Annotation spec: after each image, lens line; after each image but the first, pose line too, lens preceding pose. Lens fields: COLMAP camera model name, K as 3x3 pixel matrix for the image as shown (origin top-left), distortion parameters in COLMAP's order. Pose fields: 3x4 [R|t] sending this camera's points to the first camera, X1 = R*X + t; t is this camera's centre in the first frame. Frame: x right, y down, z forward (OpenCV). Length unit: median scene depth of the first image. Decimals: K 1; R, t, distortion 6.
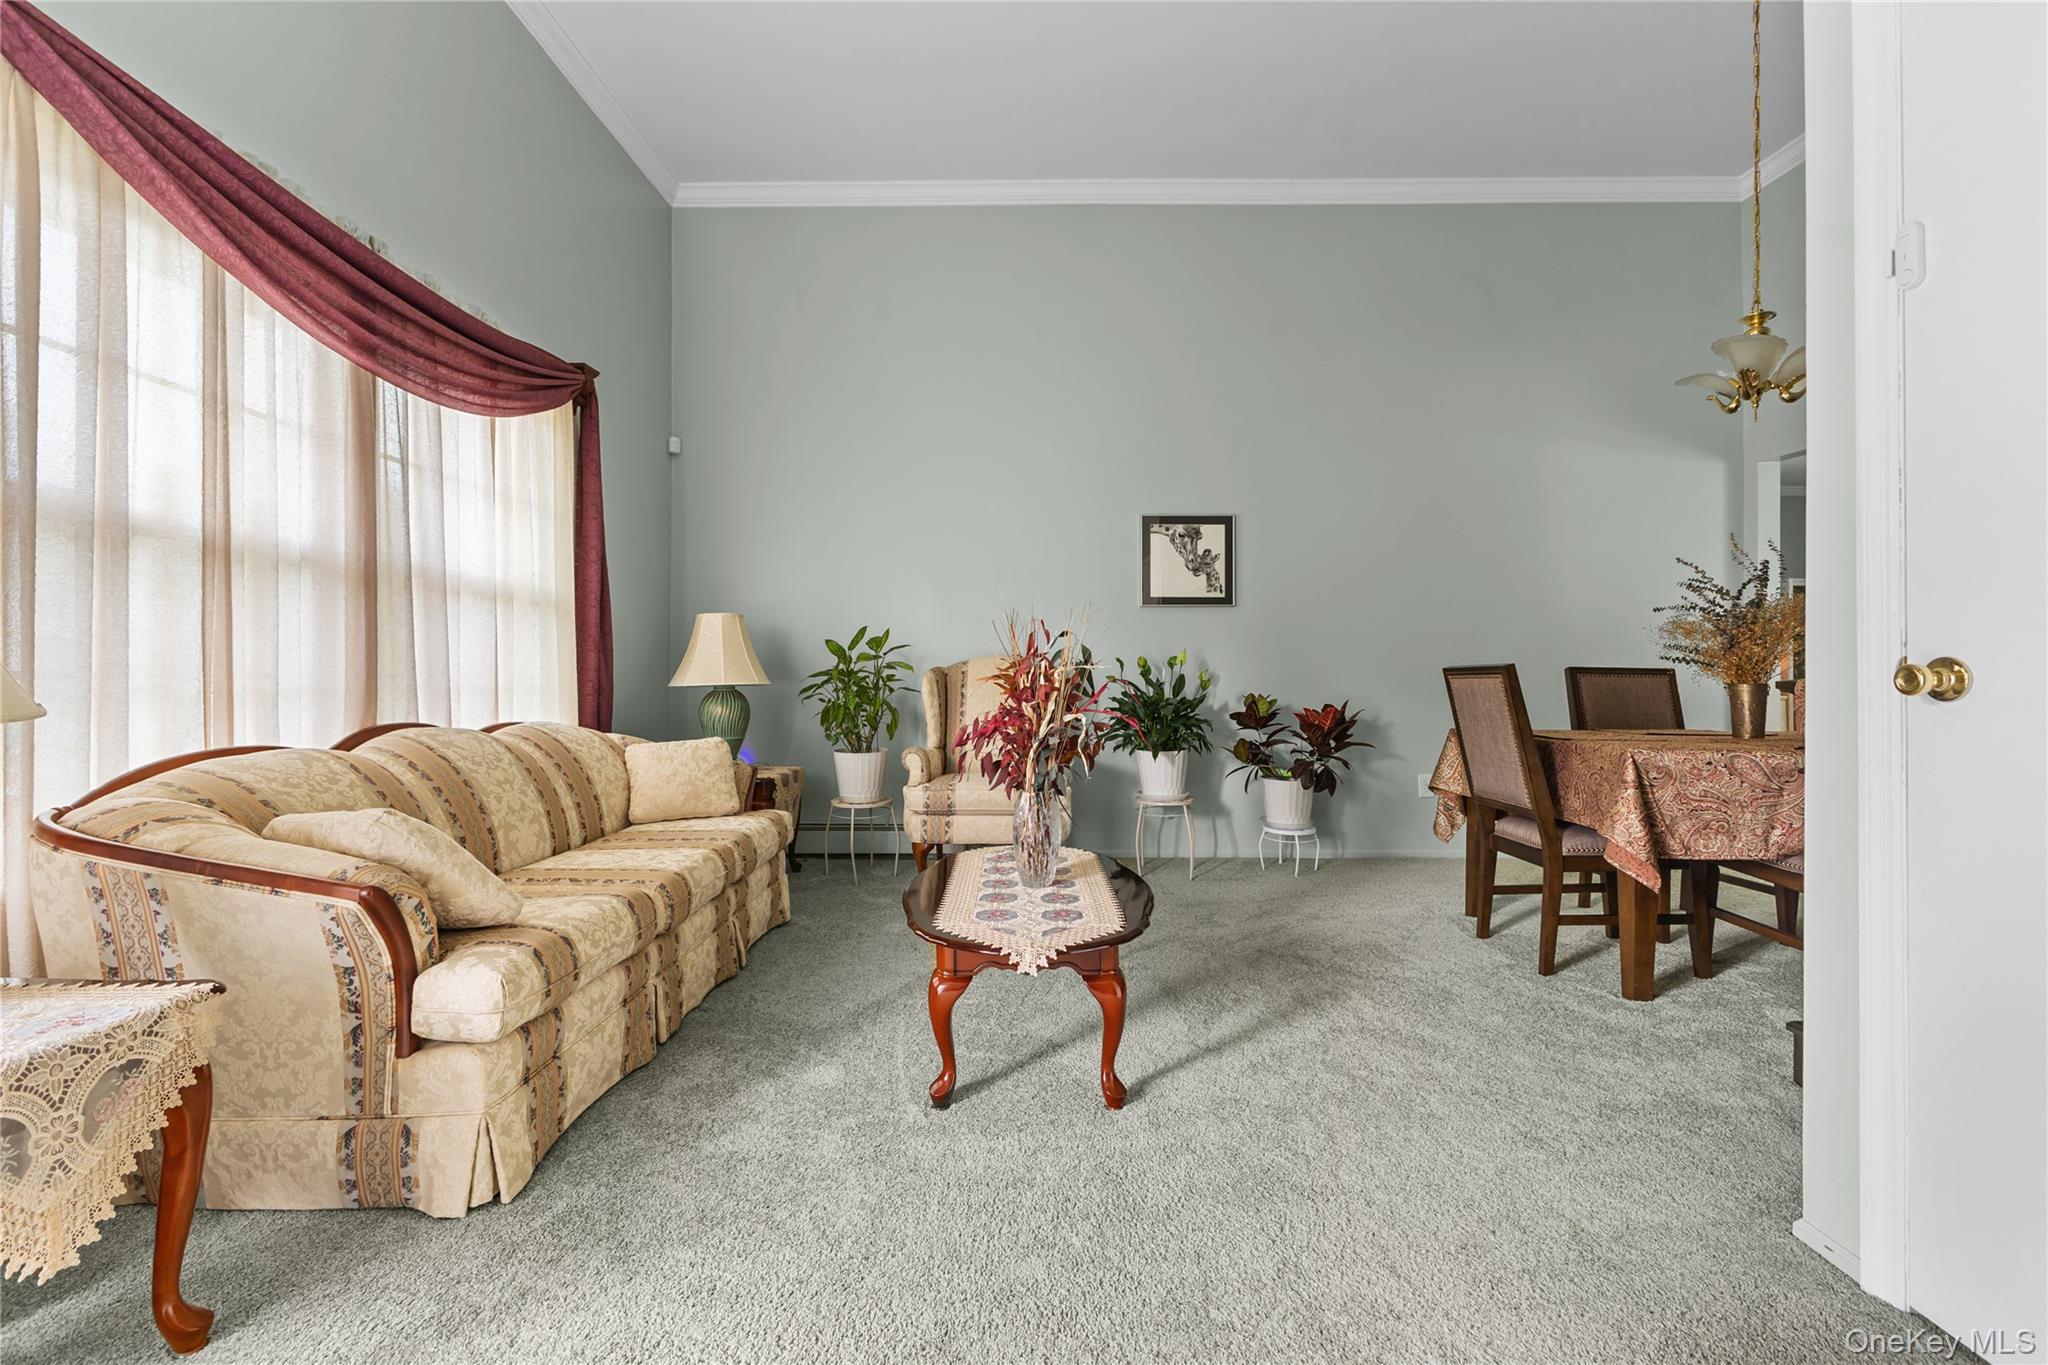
lens RADIAL K [[892.9, 0, 1039.5], [0, 892.9, 665.6], [0, 0, 1]] dist [0.003917, -0.001345]
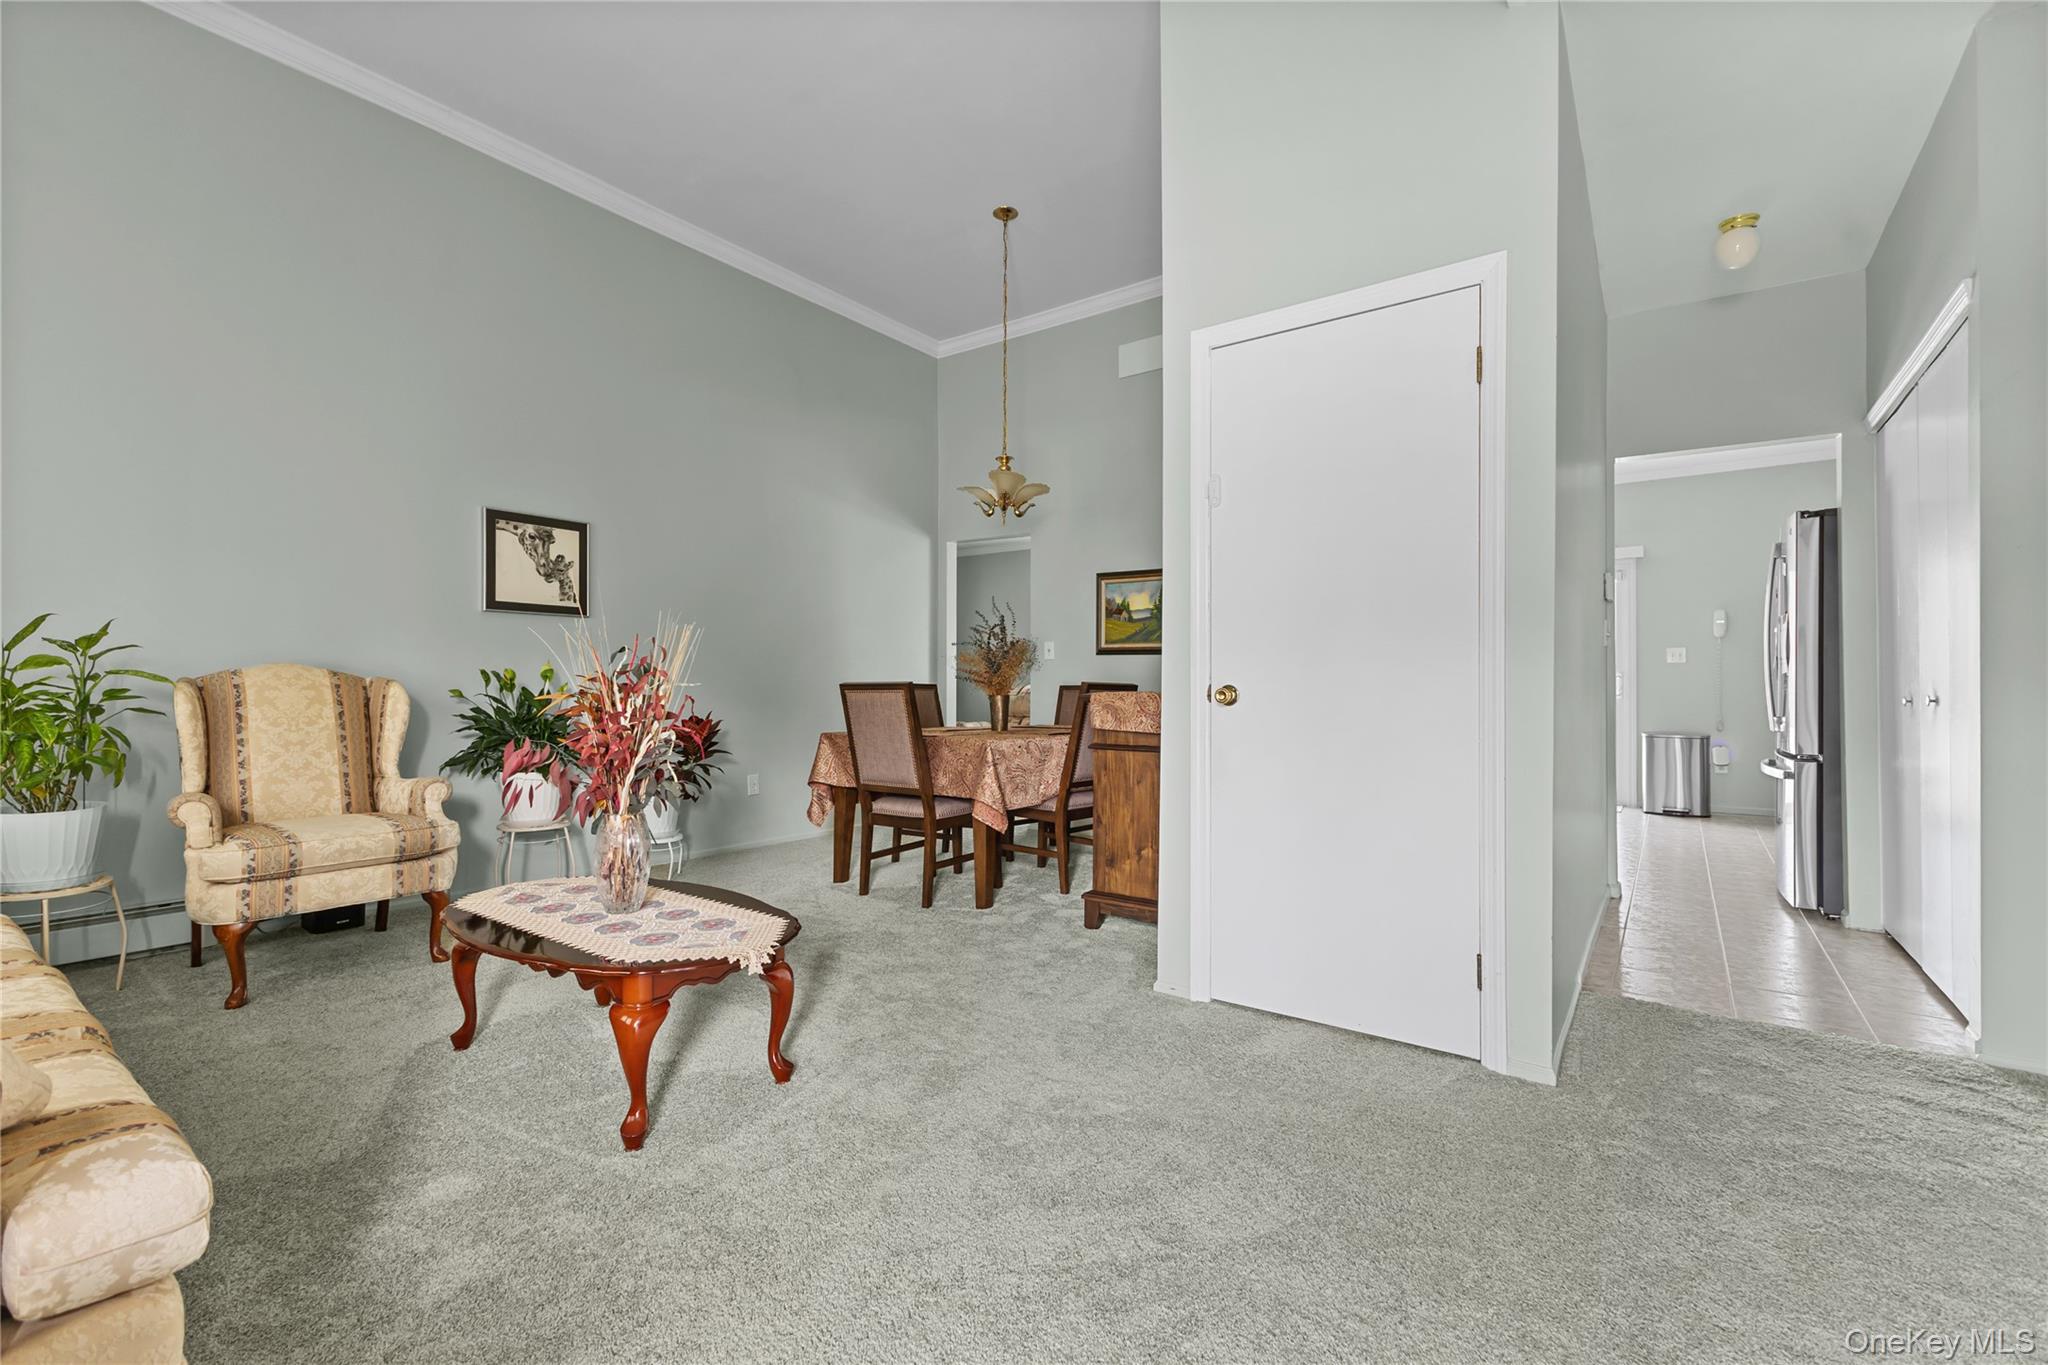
lens RADIAL K [[892.9, 0, 1035.6], [0, 892.9, 667.1], [0, 0, 1]] dist [0.003917, -0.001345]
pose [[0.575384, 0.017449, 0.817697, -0.379749], [-0.012343, 0.999844, -0.012650, -0.007778], [-0.817790, -0.002814, 0.575509, 0.057196]]
